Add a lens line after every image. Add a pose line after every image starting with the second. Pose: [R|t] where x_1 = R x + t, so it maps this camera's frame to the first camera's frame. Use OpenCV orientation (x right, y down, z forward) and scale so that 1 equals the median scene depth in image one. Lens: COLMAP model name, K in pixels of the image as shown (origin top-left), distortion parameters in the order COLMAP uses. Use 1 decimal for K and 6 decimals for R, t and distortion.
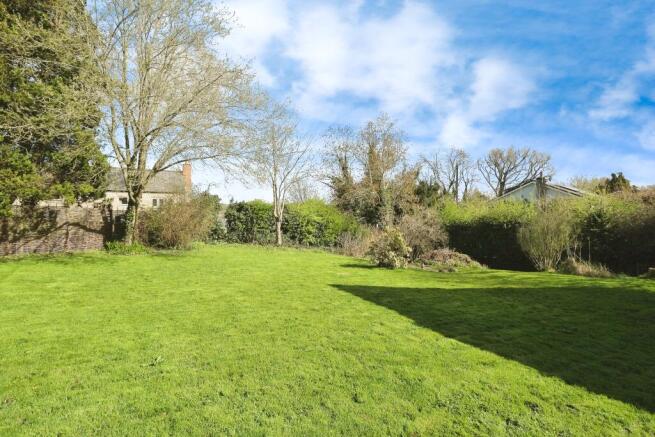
lens RADIAL K [[300.2, 0, 325.6], [0, 300.2, 212.9], [0, 0, 1]] dist [-0.002264, -0.000134]
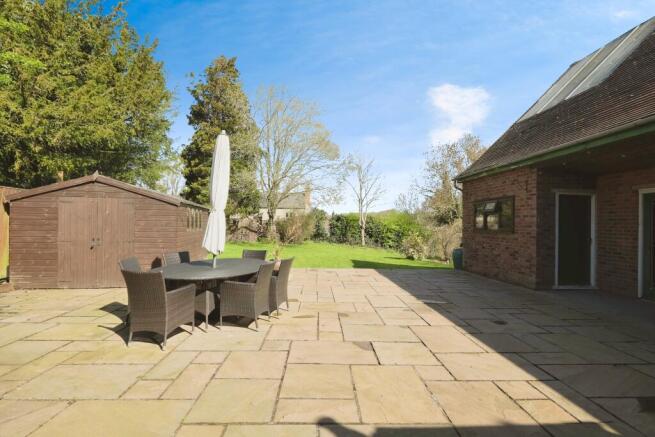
lens RADIAL K [[300.2, 0, 327.6], [0, 300.2, 221.9], [0, 0, 1]] dist [-0.002264, -0.000134]
pose [[0.912675, 0.009573, -0.408573, 0.257996], [-0.009675, 0.999952, 0.001816, -0.004032], [0.408571, 0.002295, 0.912724, -0.323938]]
